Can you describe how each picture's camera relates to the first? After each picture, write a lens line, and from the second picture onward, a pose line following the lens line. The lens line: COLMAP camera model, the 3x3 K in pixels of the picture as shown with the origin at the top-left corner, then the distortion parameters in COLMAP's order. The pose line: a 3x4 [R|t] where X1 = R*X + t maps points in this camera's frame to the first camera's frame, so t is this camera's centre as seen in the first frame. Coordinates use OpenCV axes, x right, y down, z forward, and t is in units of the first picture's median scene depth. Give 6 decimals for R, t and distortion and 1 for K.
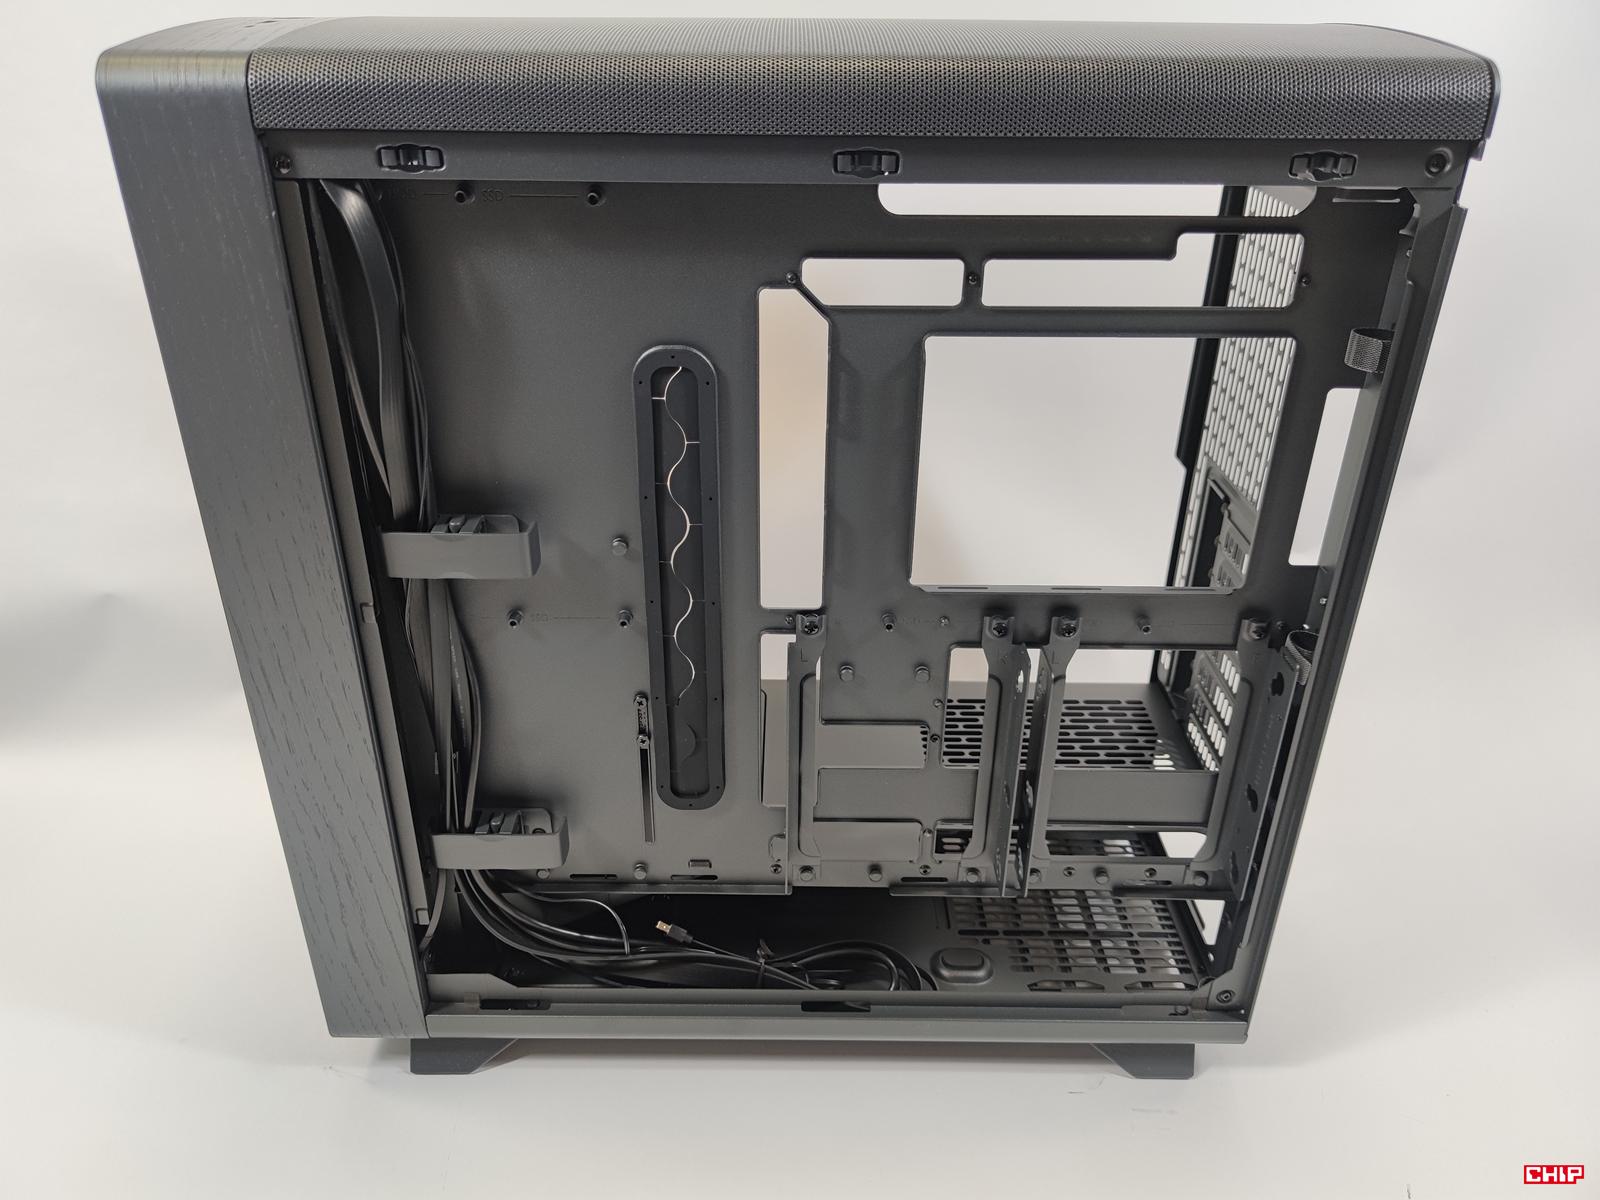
lens RADIAL K [[1192.4, 0, 793.7], [0, 1192.4, 572.9], [0, 0, 1]] dist [0.032929, -0.003232]
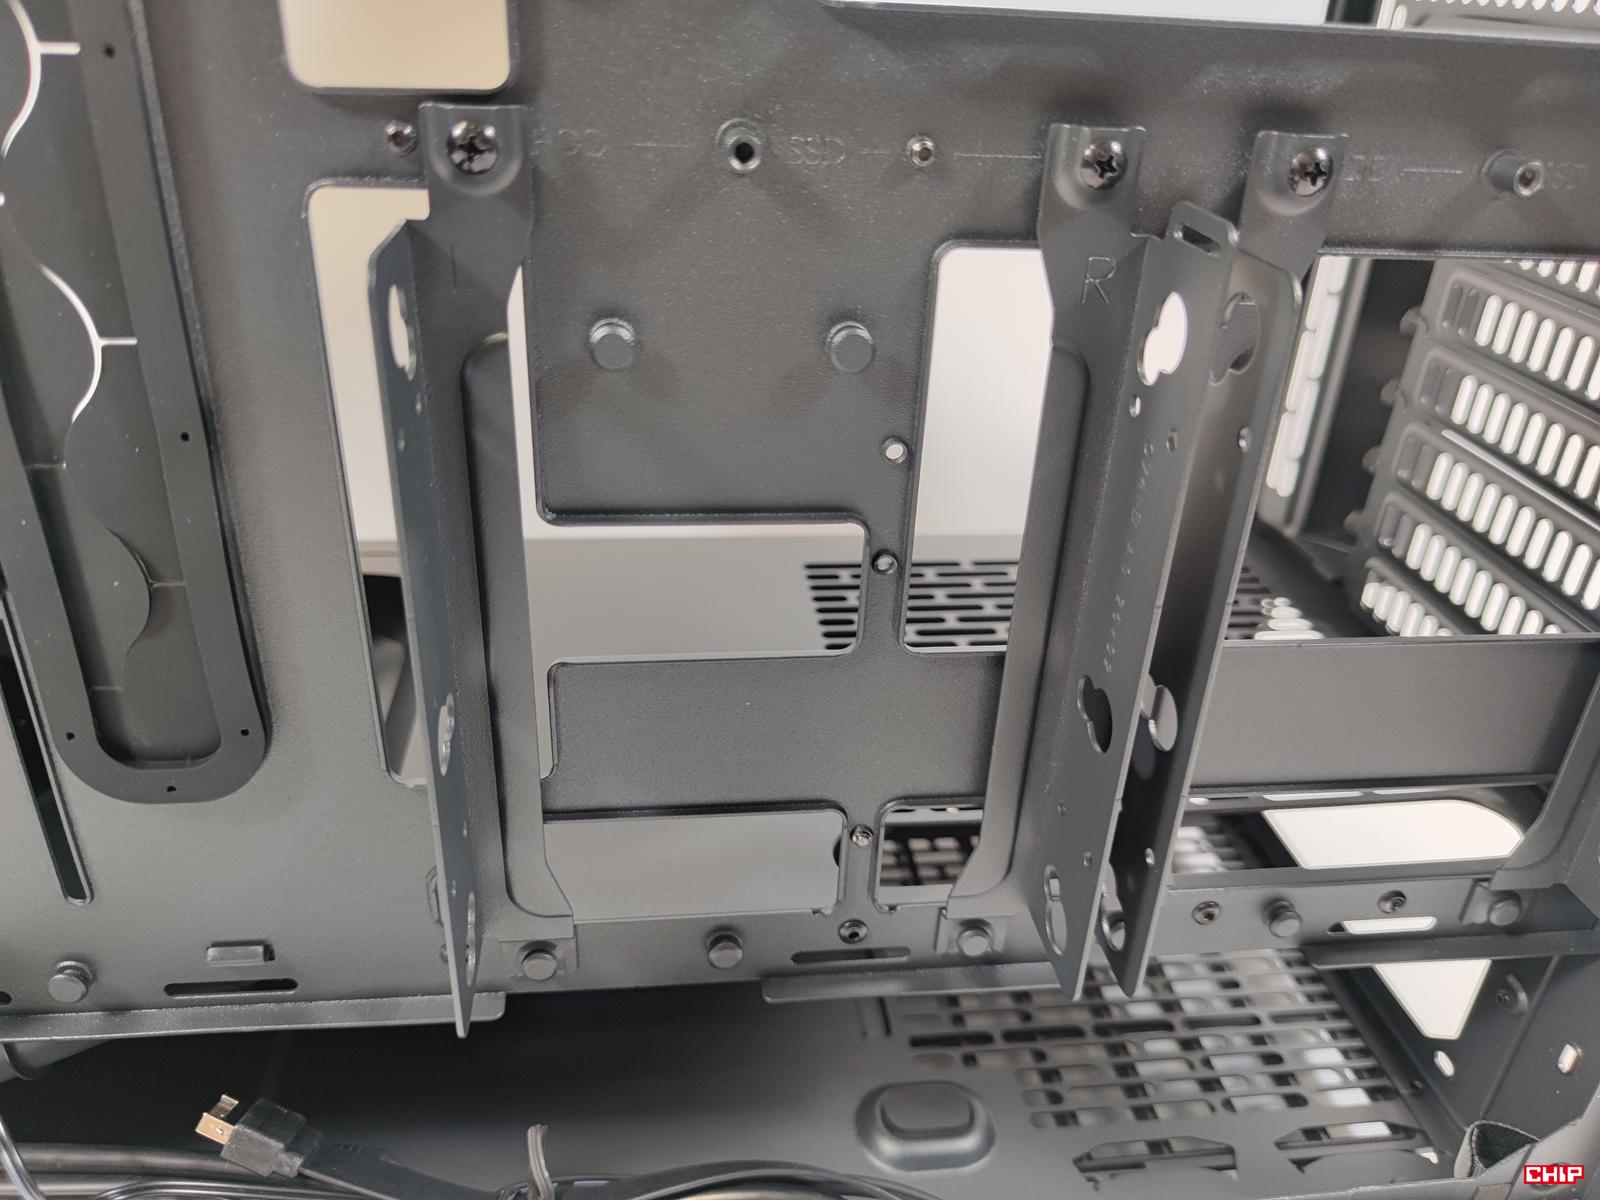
lens RADIAL K [[1212.4, 0, 804.7], [0, 1212.4, 601.1], [0, 0, 1]] dist [-0.007507, -0.006871]
pose [[0.991703, -0.026727, 0.125738, 0.047843], [0.024592, 0.999526, 0.018499, 0.133416], [-0.126173, -0.015253, 0.991891, 0.611010]]
